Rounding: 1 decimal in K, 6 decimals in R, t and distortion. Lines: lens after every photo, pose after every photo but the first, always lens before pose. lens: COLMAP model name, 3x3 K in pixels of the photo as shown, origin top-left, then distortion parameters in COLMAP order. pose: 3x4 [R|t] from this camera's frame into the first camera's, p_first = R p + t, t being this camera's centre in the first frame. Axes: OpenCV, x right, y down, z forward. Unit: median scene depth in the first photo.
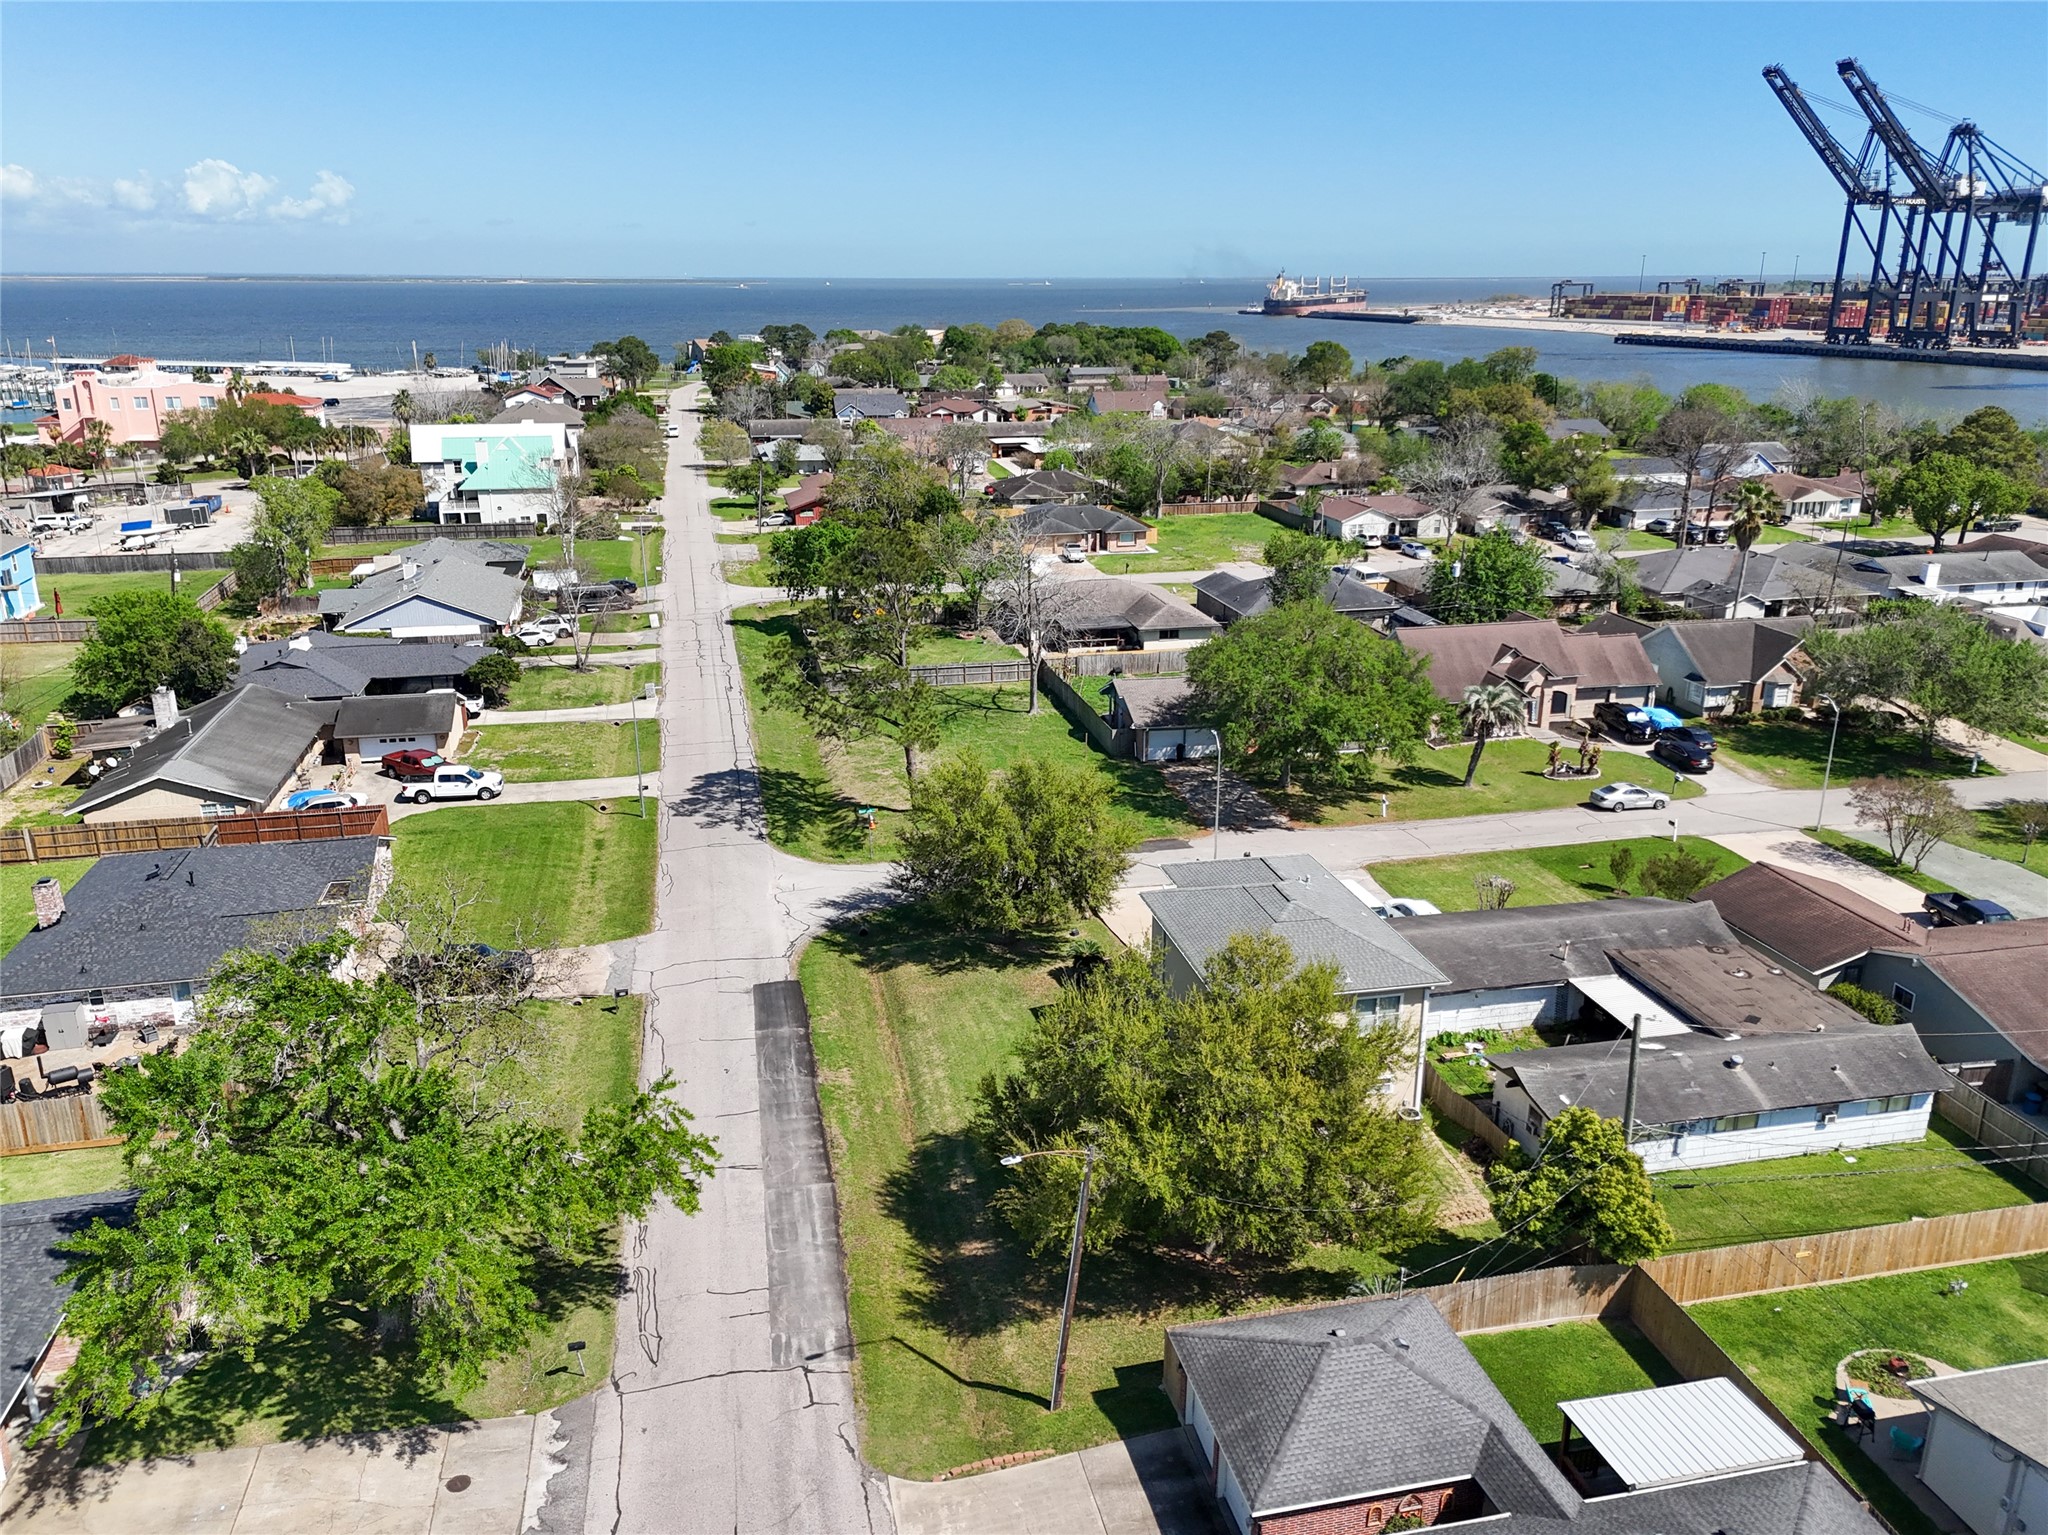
lens RADIAL K [[1513.9, 0, 1024.0], [0, 1513.9, 767.5], [0, 0, 1]] dist [0.105154, -0.132964]
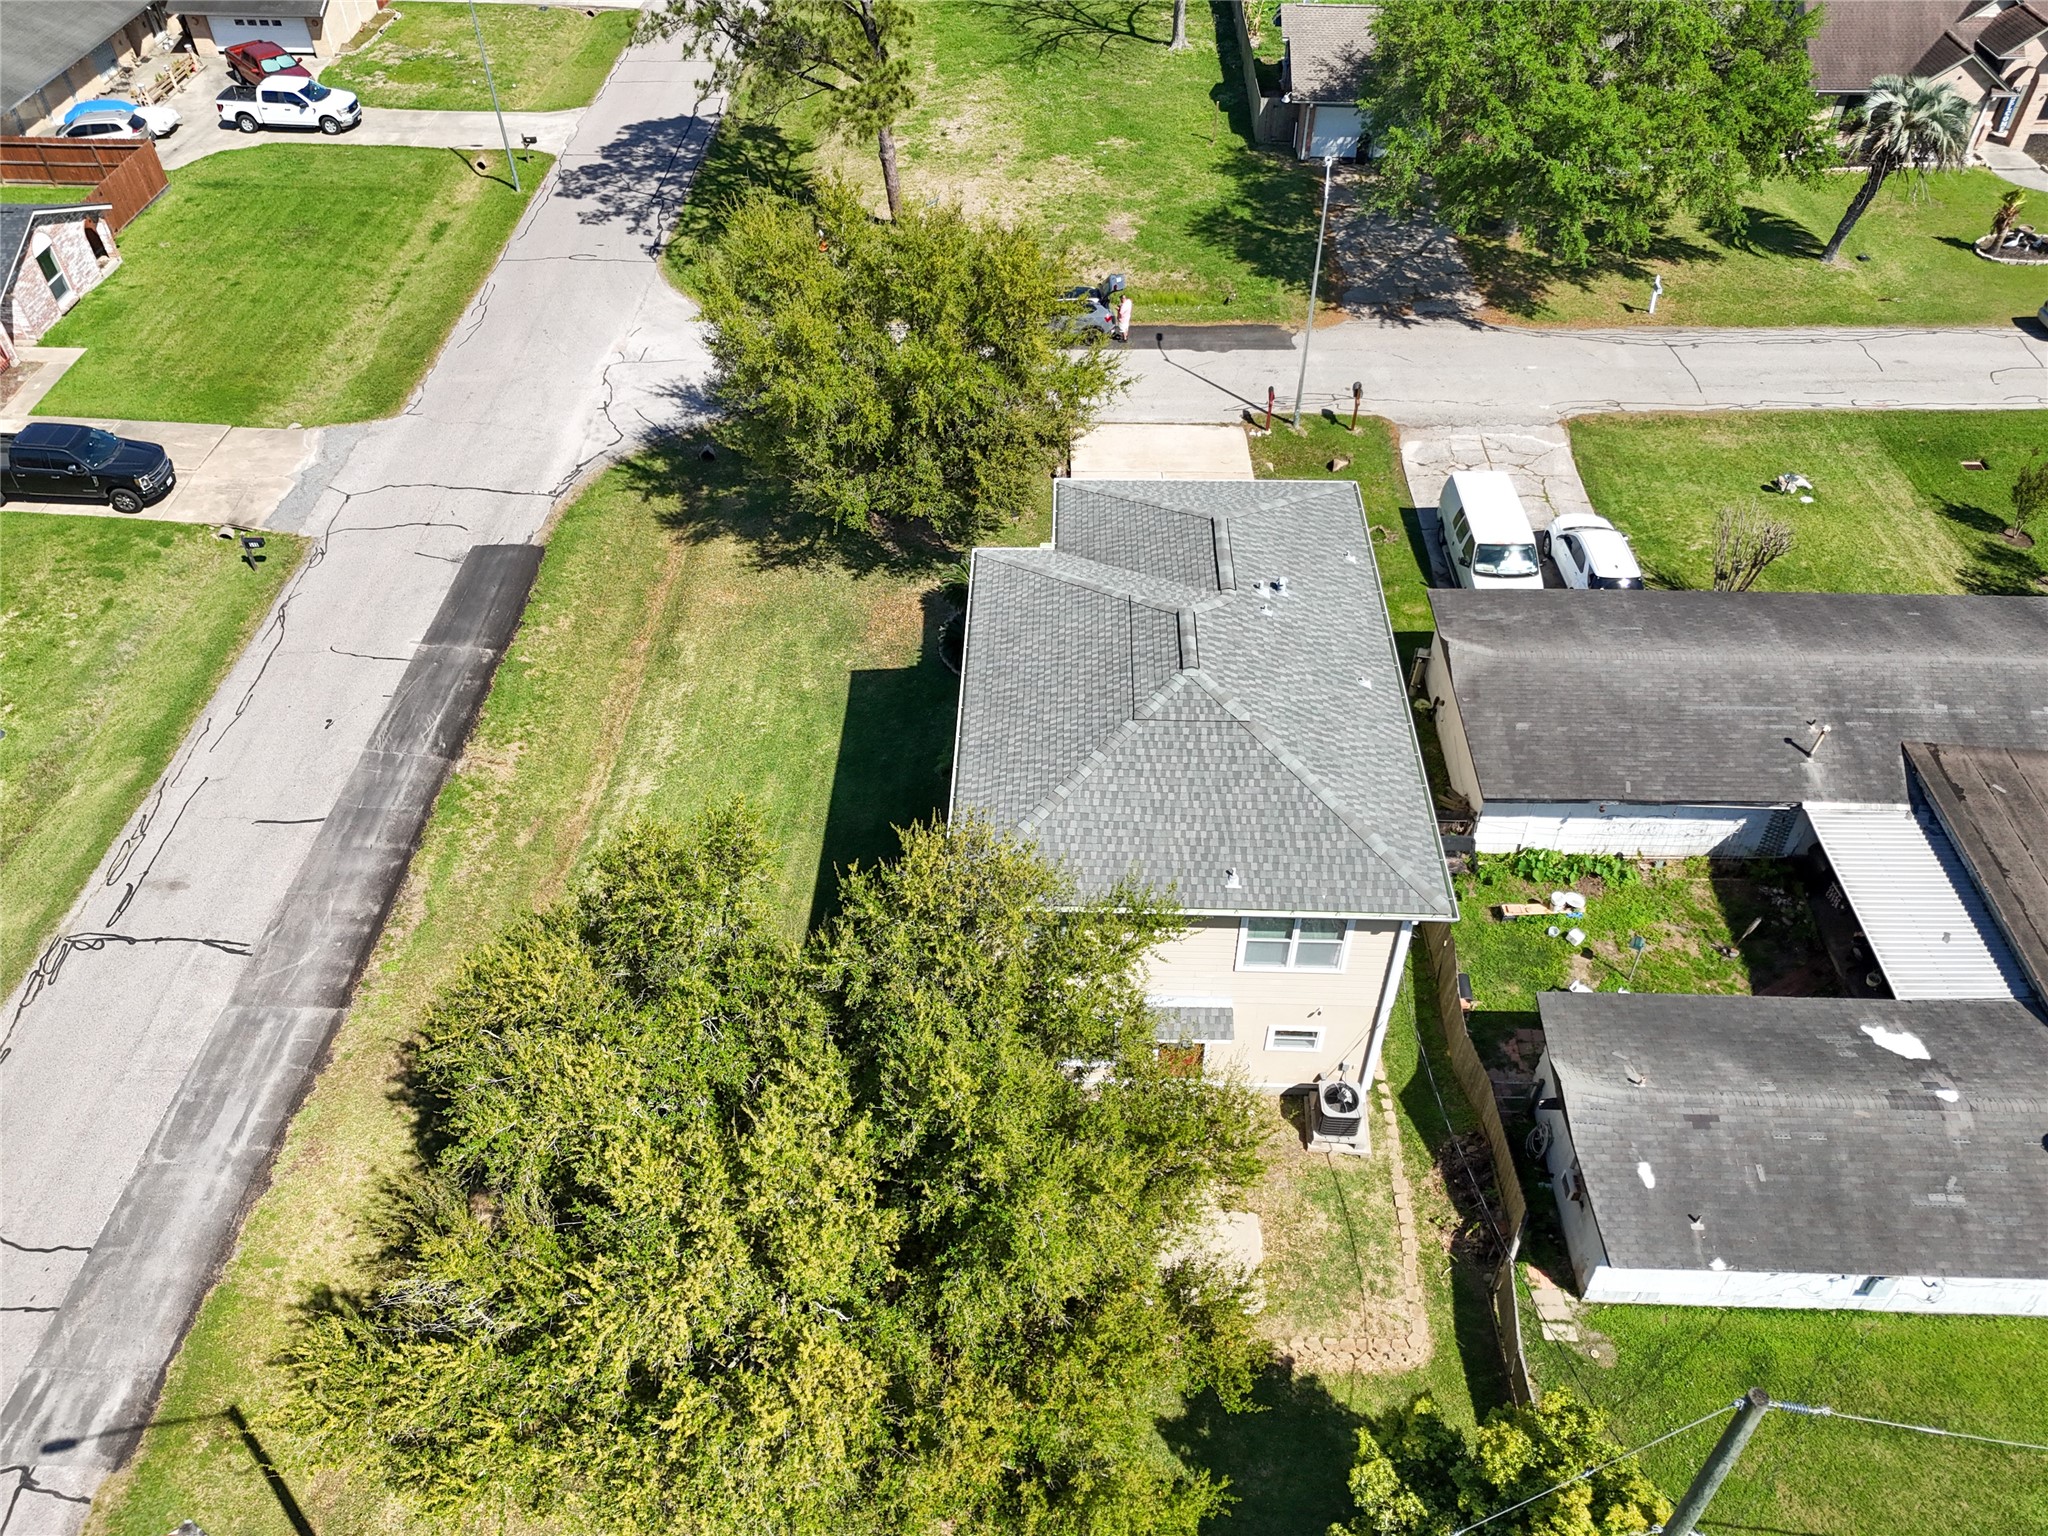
lens RADIAL K [[1525.7, 0, 1024.0], [0, 1525.7, 768.0], [0, 0, 1]] dist [0.071544, -0.060217]
pose [[0.971756, 0.161025, -0.172515, 0.128523], [-0.070571, 0.895867, 0.438681, -0.054680], [0.225189, -0.414117, 0.881928, 0.331422]]
